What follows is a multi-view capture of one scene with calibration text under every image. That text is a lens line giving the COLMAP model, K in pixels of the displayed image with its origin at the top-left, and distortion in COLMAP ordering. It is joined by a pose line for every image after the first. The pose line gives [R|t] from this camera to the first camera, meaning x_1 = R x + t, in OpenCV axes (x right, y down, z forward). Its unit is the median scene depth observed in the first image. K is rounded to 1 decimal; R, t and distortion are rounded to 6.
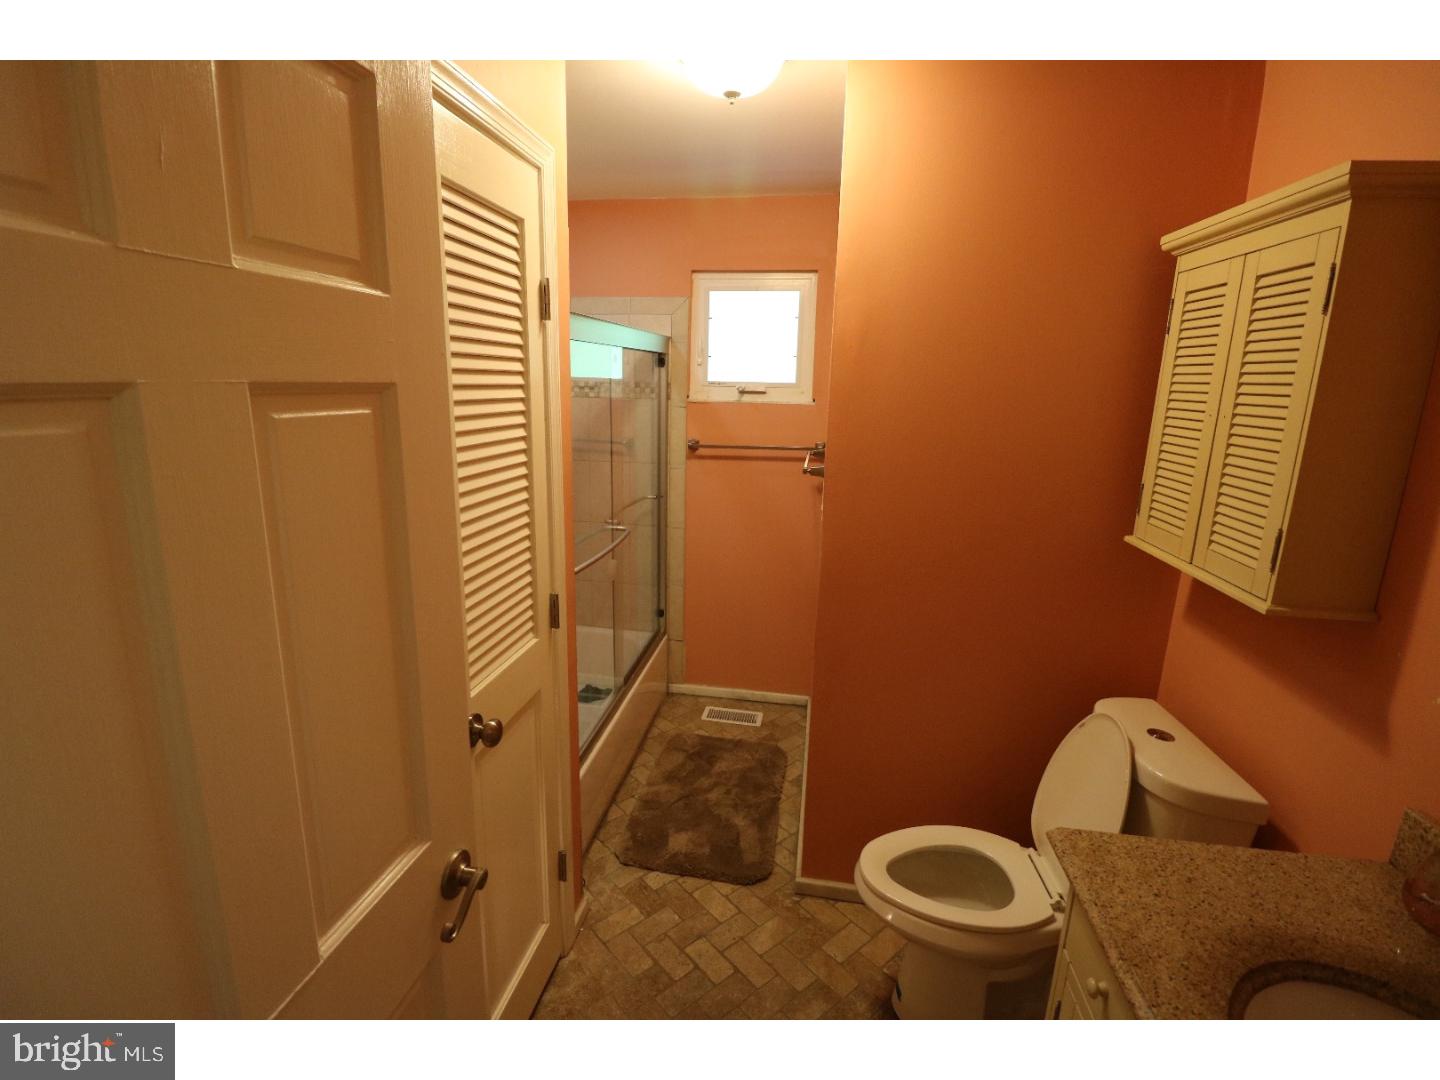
lens RADIAL K [[663.5, 0, 706.2], [0, 663.5, 528.1], [0, 0, 1]] dist [-0.000353, -0.013057]
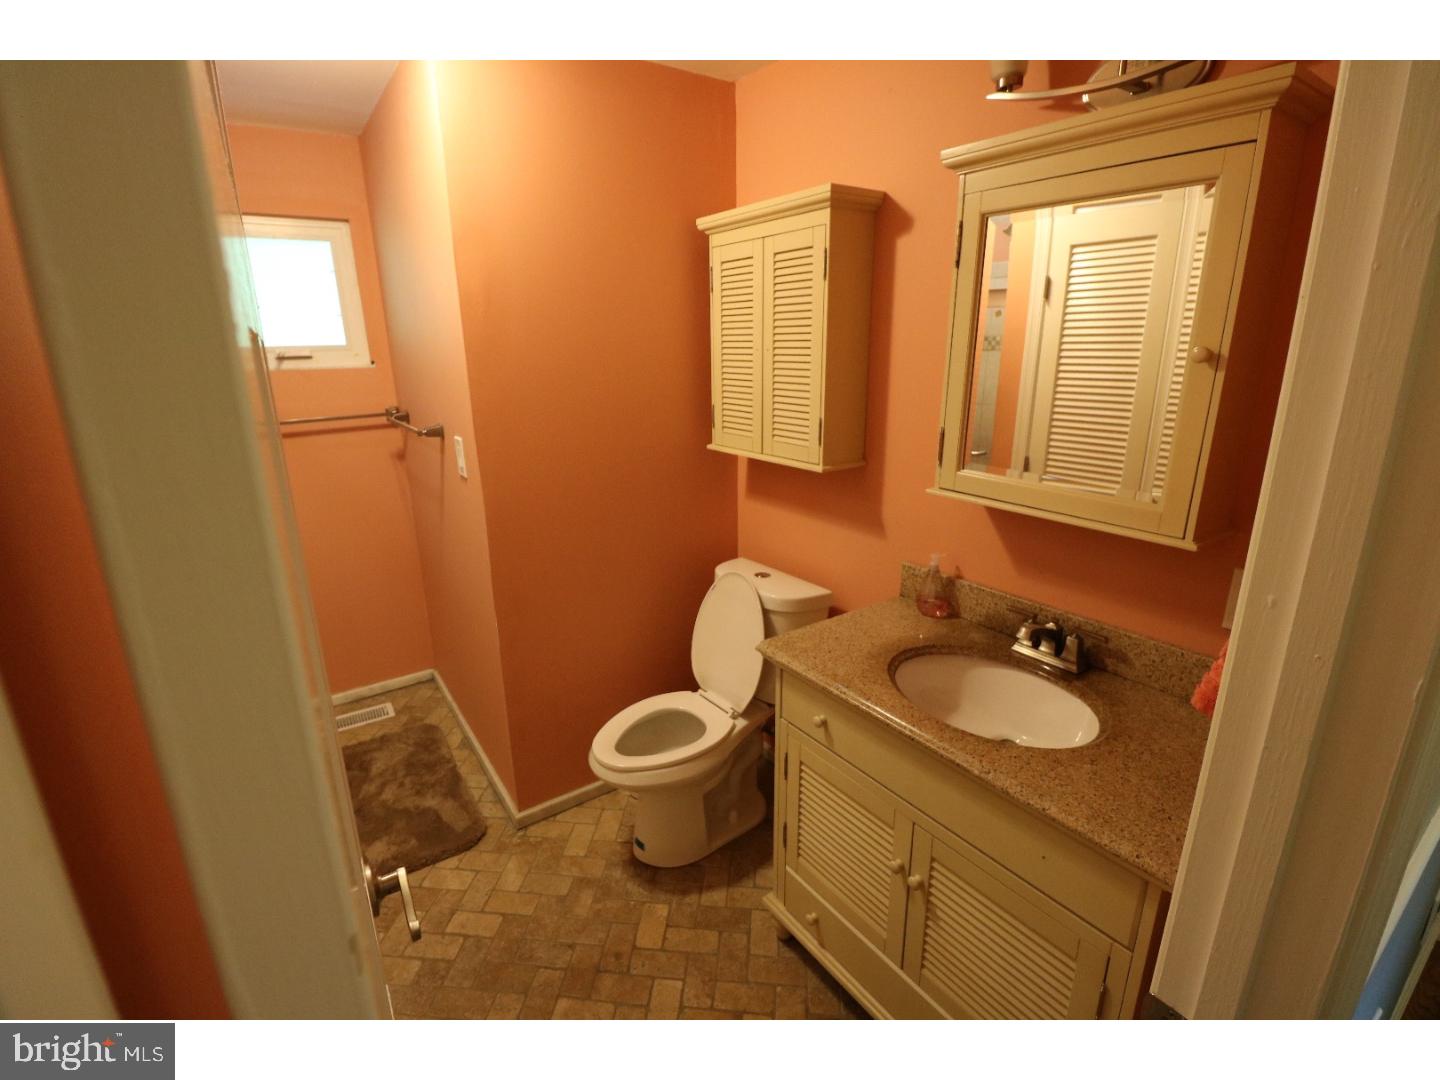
lens RADIAL K [[663.5, 0, 706.2], [0, 663.5, 528.1], [0, 0, 1]] dist [-0.000353, -0.013057]
pose [[0.718531, -0.222404, 0.658976, -0.281819], [0.184560, 0.974496, 0.127653, 0.003633], [-0.670560, 0.029898, 0.741252, 0.001641]]
